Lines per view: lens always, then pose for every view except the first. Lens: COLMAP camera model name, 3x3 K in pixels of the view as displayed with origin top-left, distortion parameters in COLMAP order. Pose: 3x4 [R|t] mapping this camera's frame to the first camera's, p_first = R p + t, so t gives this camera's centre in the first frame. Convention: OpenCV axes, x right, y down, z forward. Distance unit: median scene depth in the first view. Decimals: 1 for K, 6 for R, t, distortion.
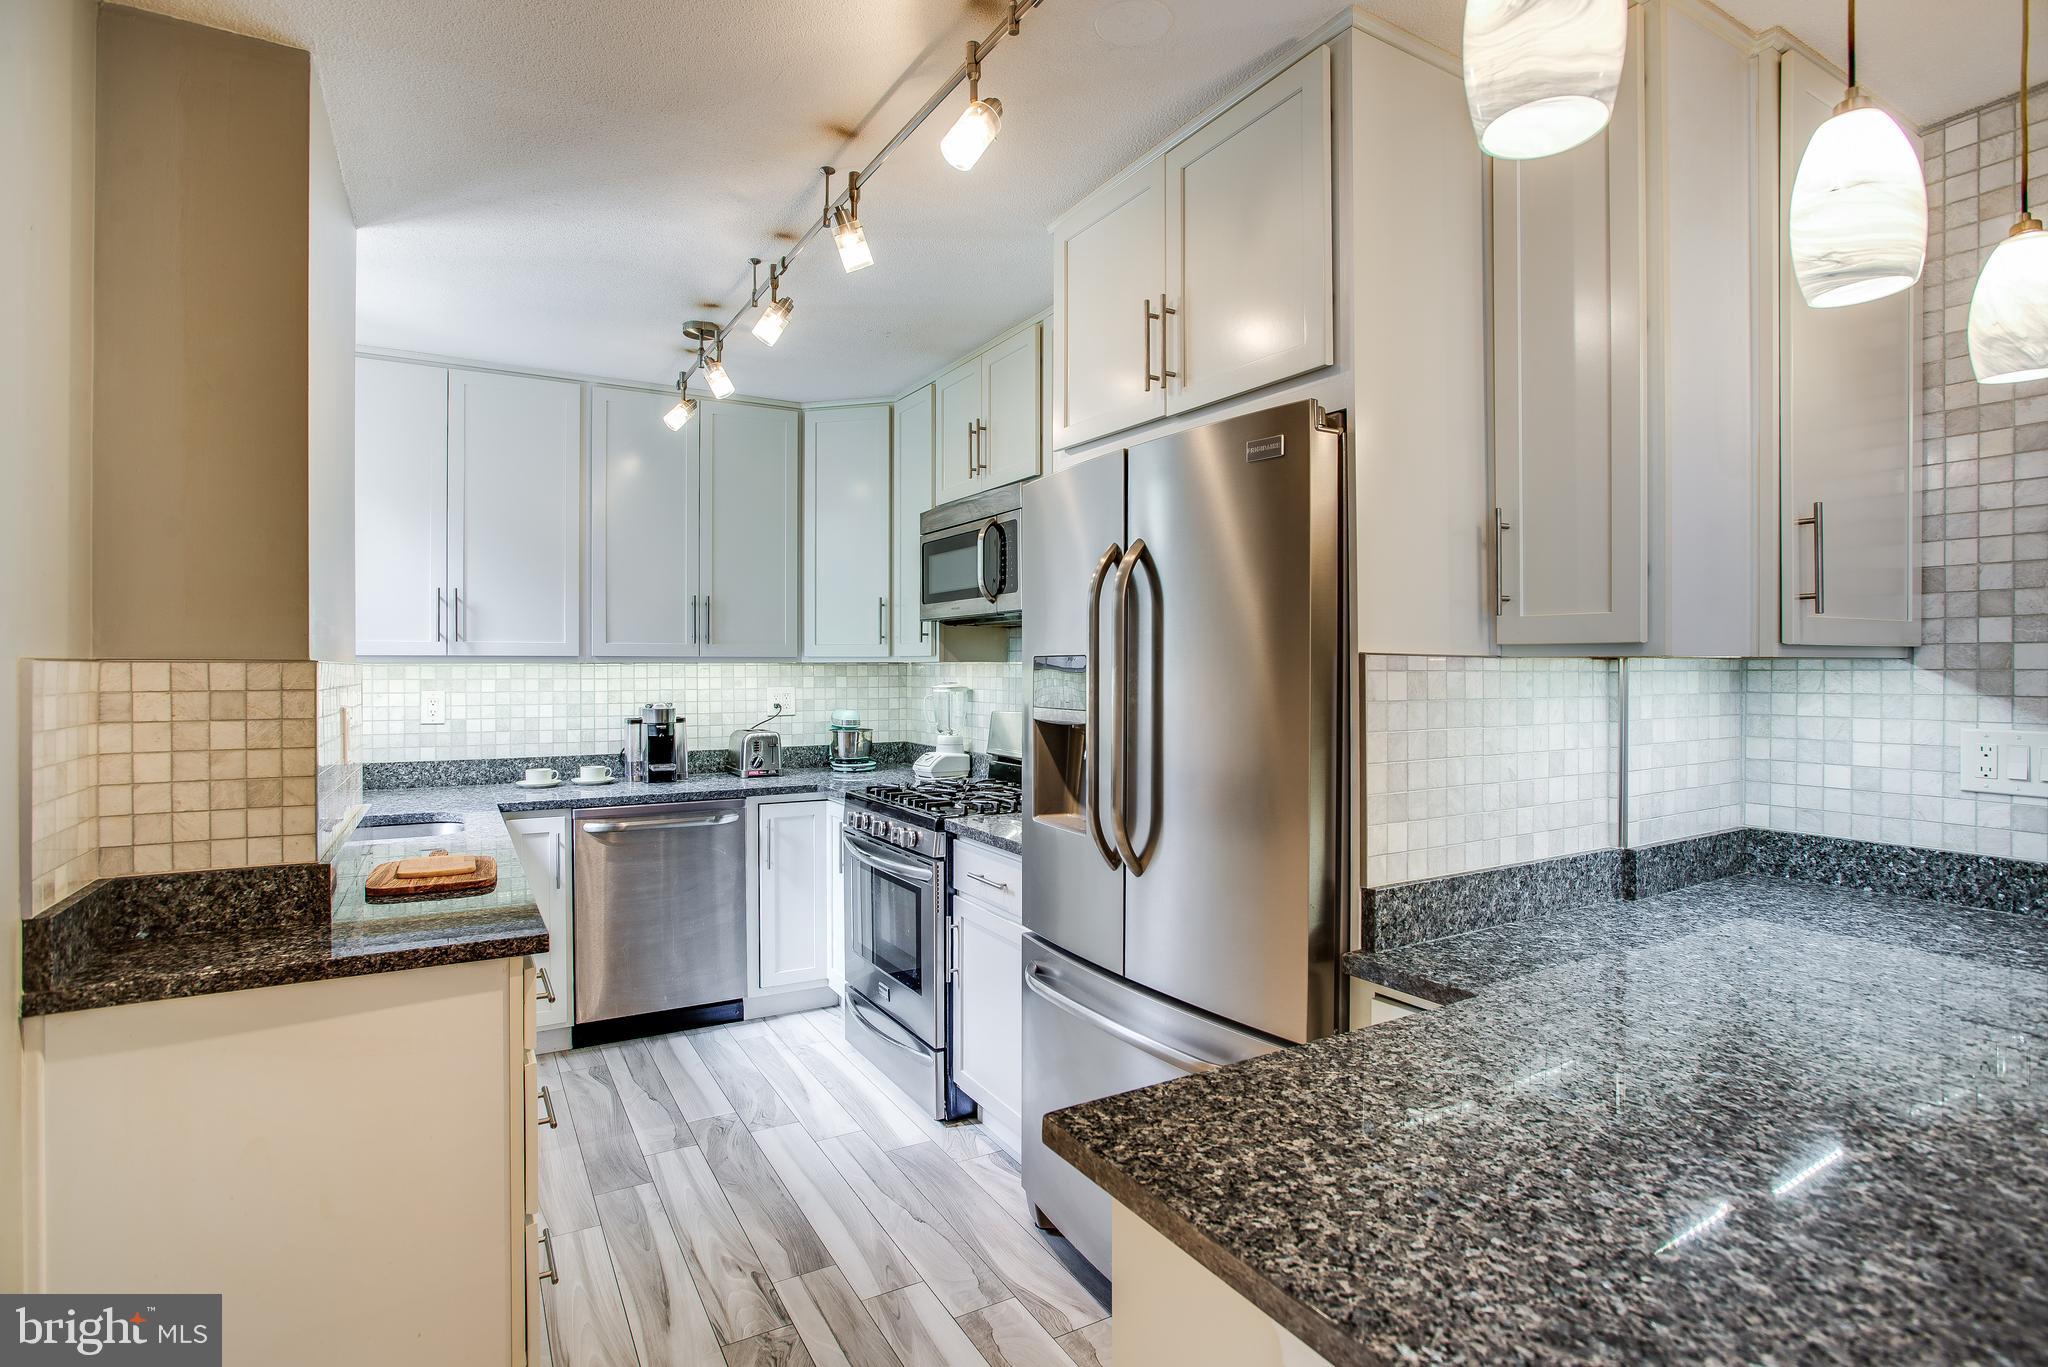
lens RADIAL K [[1078.2, 0, 1077.0], [0, 1078.2, 678.3], [0, 0, 1]] dist [-0.088078, 0.042468]
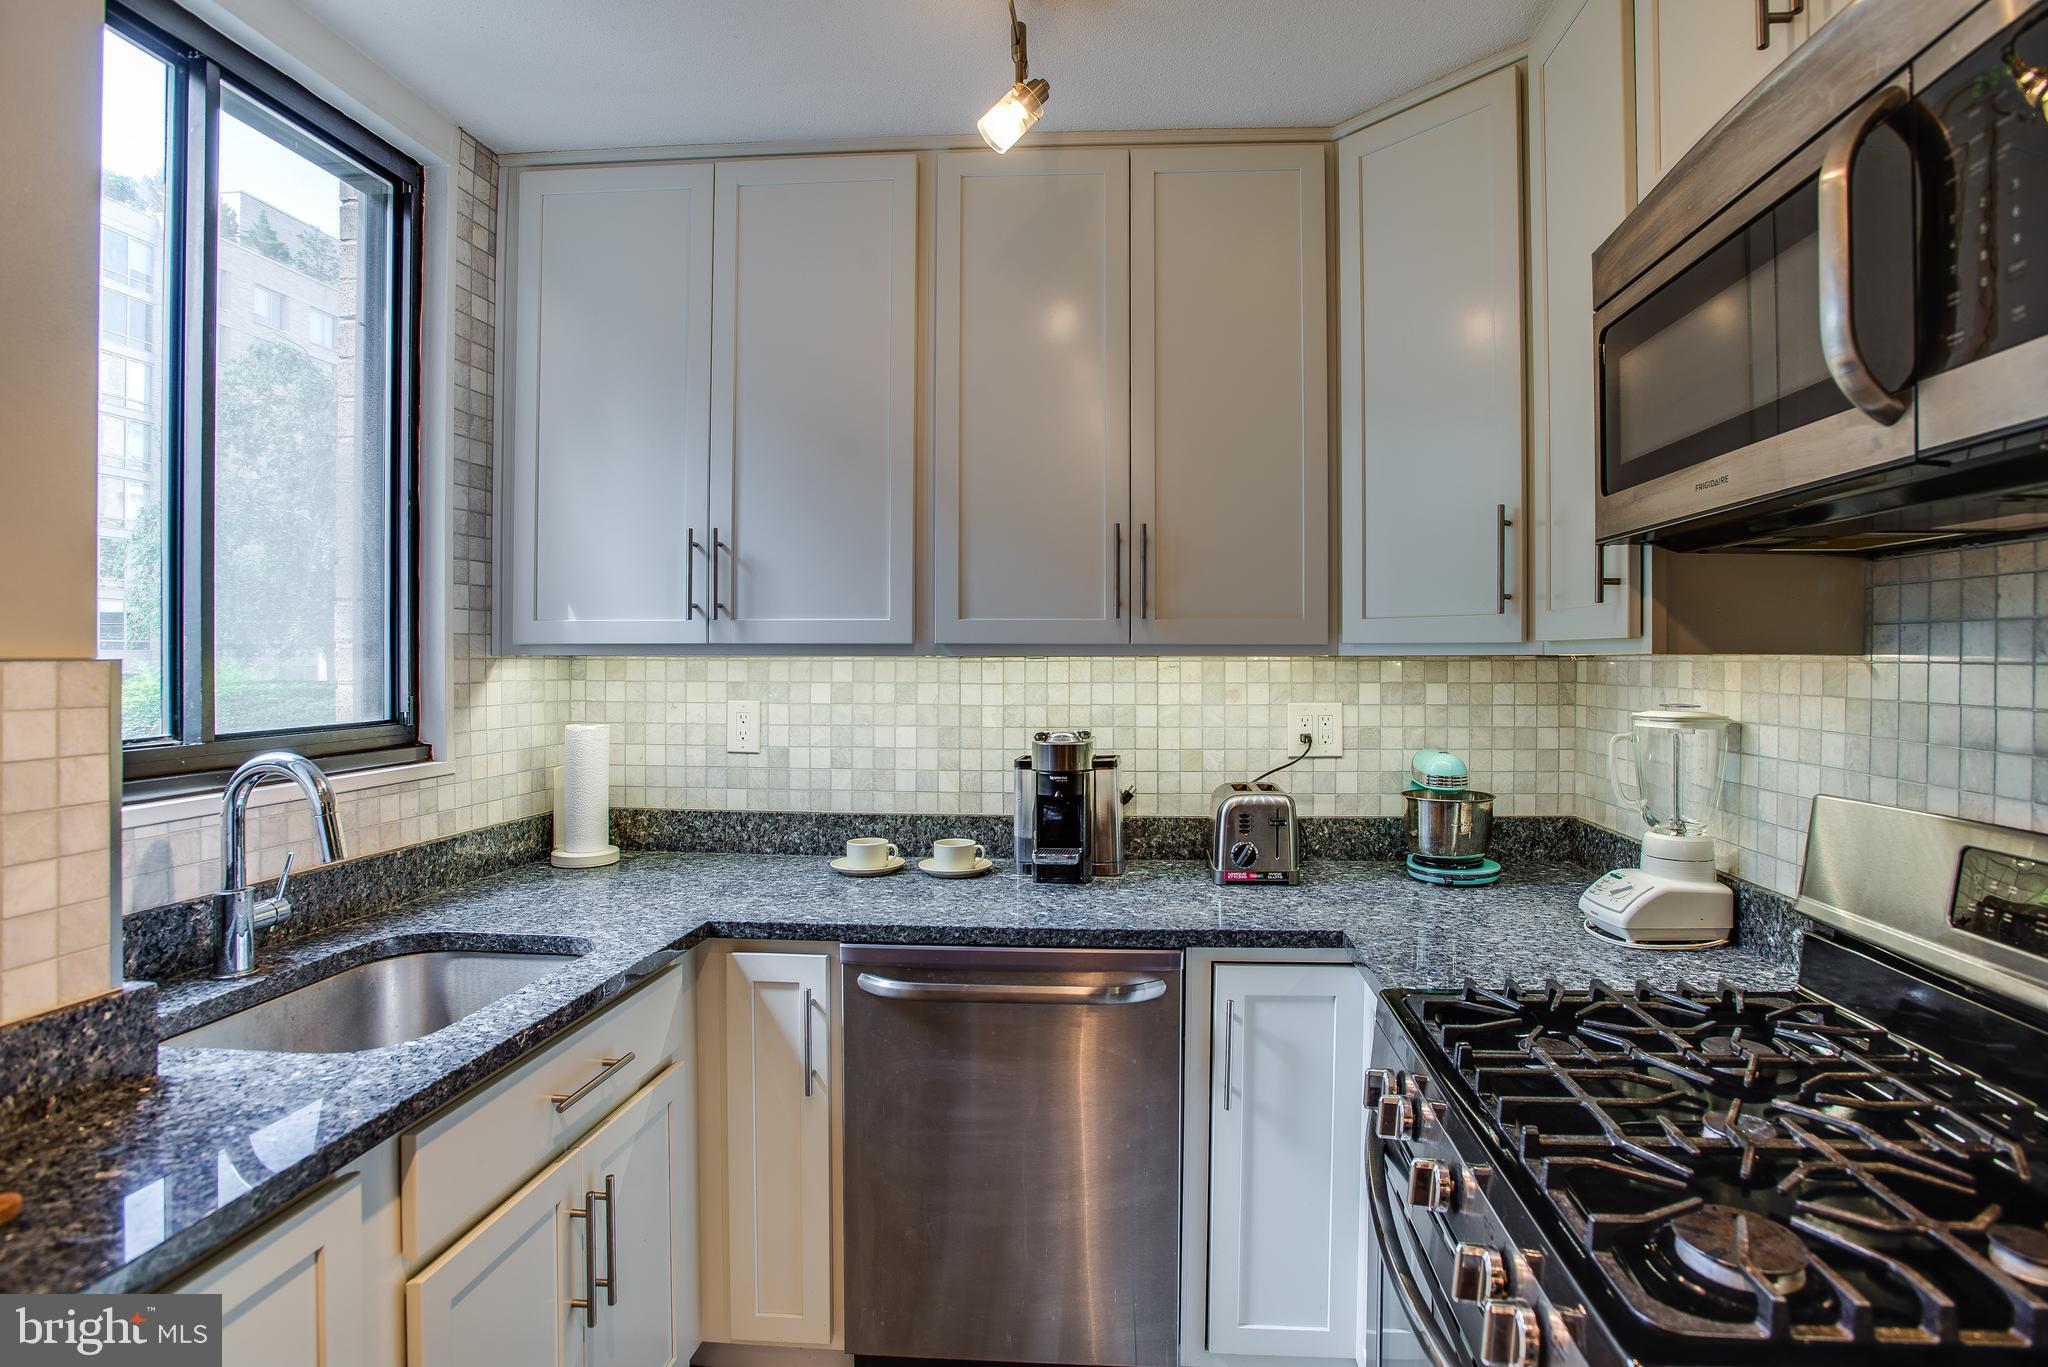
lens RADIAL K [[1090.6, 0, 1051.6], [0, 1090.6, 658.1], [0, 0, 1]] dist [-0.084418, 0.042775]
pose [[0.805727, 0.001148, -0.592286, -0.089872], [-0.008090, 0.999926, -0.009067, -0.010400], [0.592232, 0.012097, 0.805677, 0.676166]]
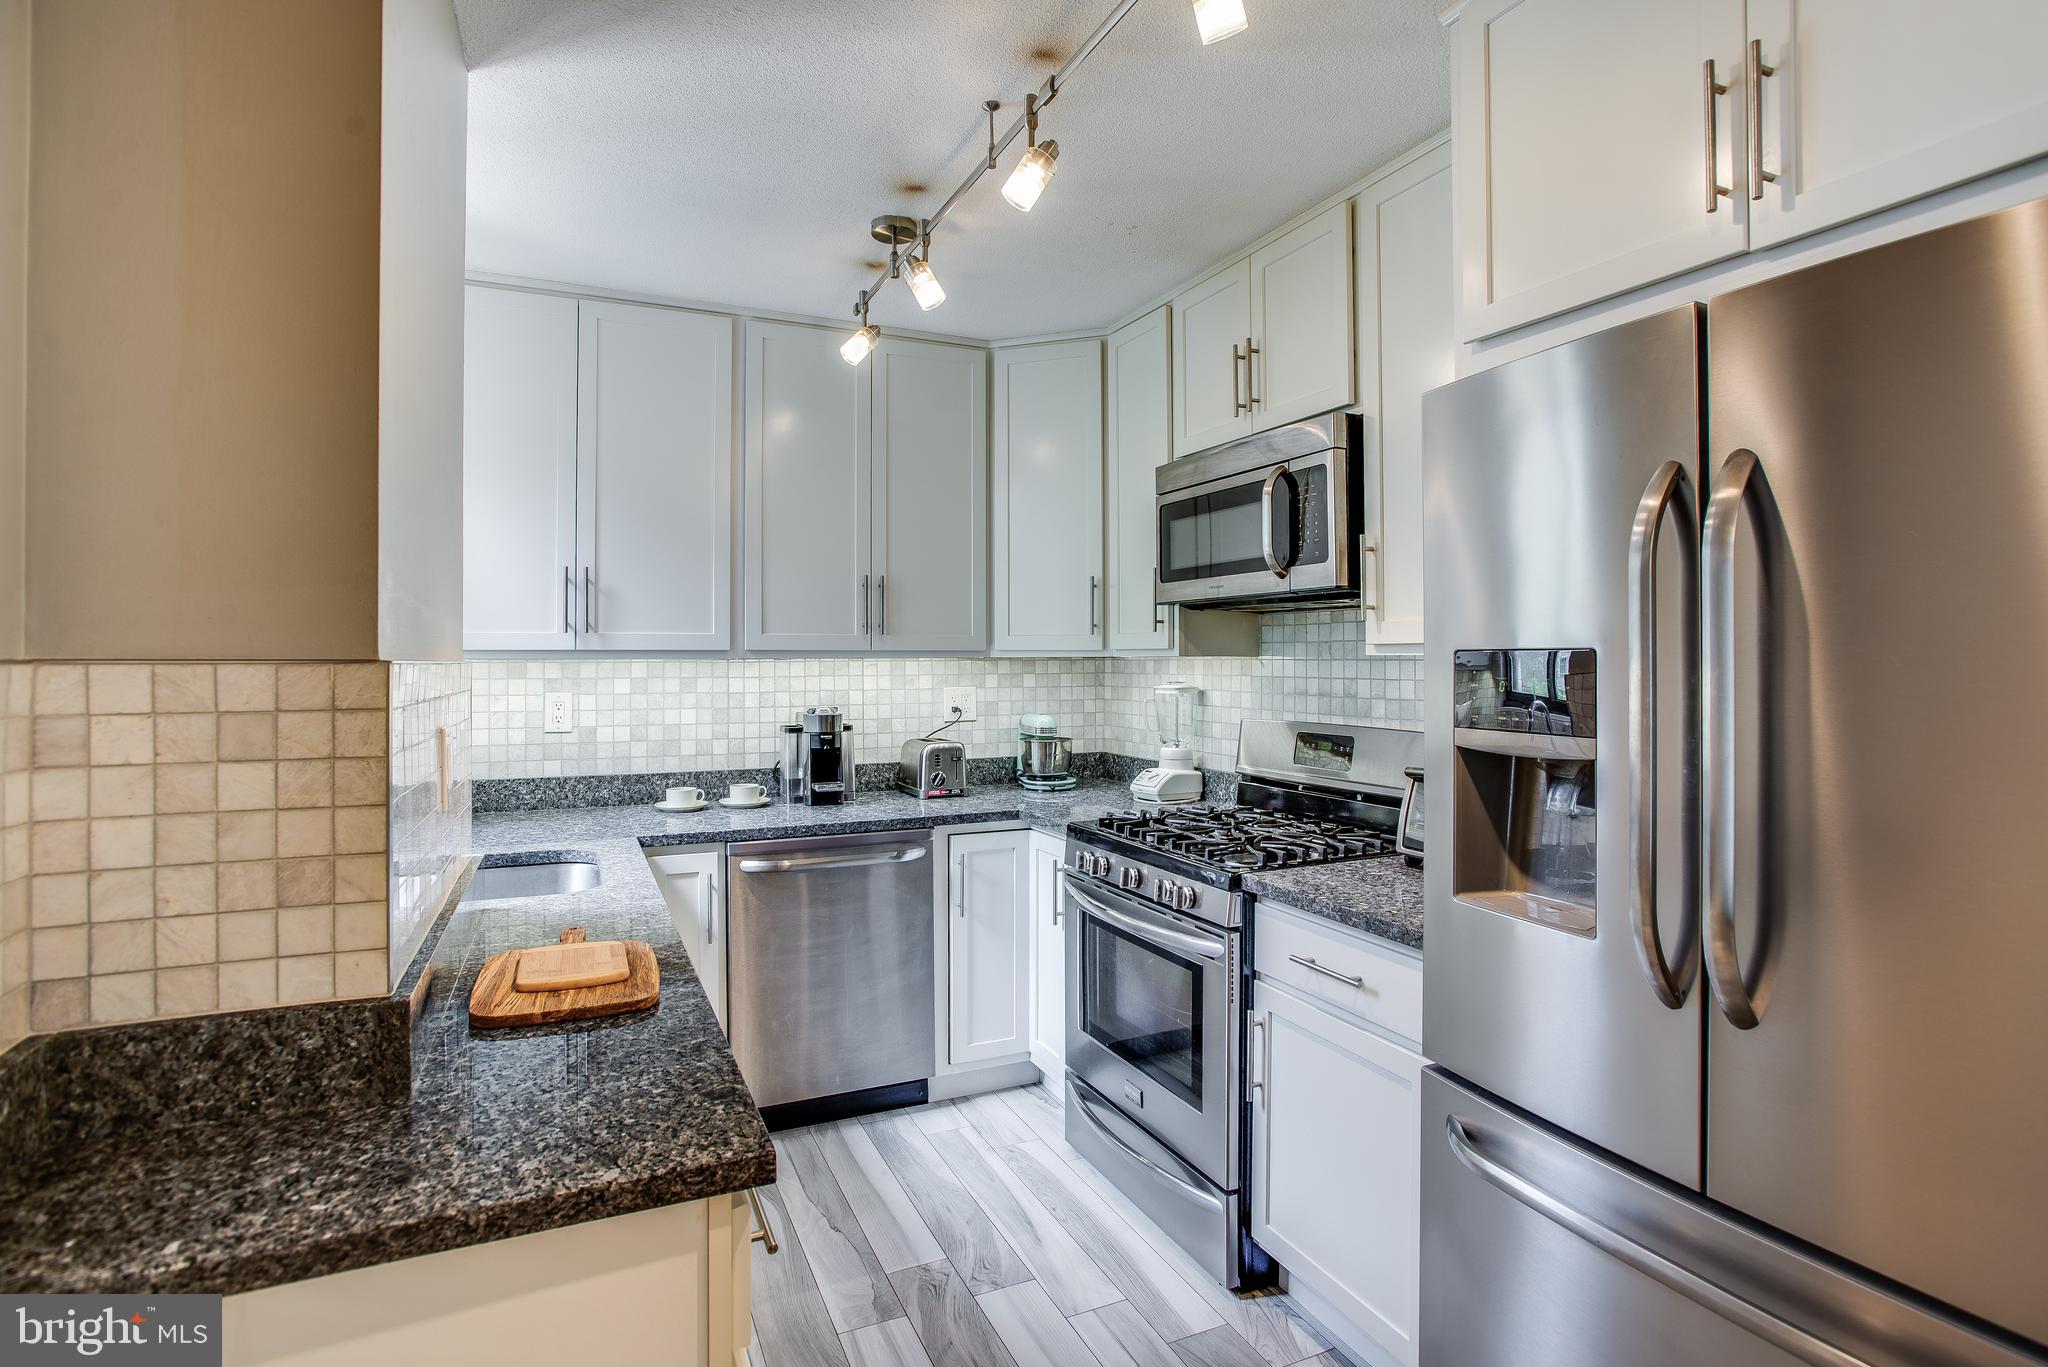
lens RADIAL K [[1090.6, 0, 1051.6], [0, 1090.6, 658.1], [0, 0, 1]] dist [-0.084418, 0.042775]
pose [[0.993486, -0.002400, -0.113933, -0.149222], [0.001091, 0.999933, -0.011550, -0.005780], [0.113953, 0.011350, 0.993421, 0.230934]]
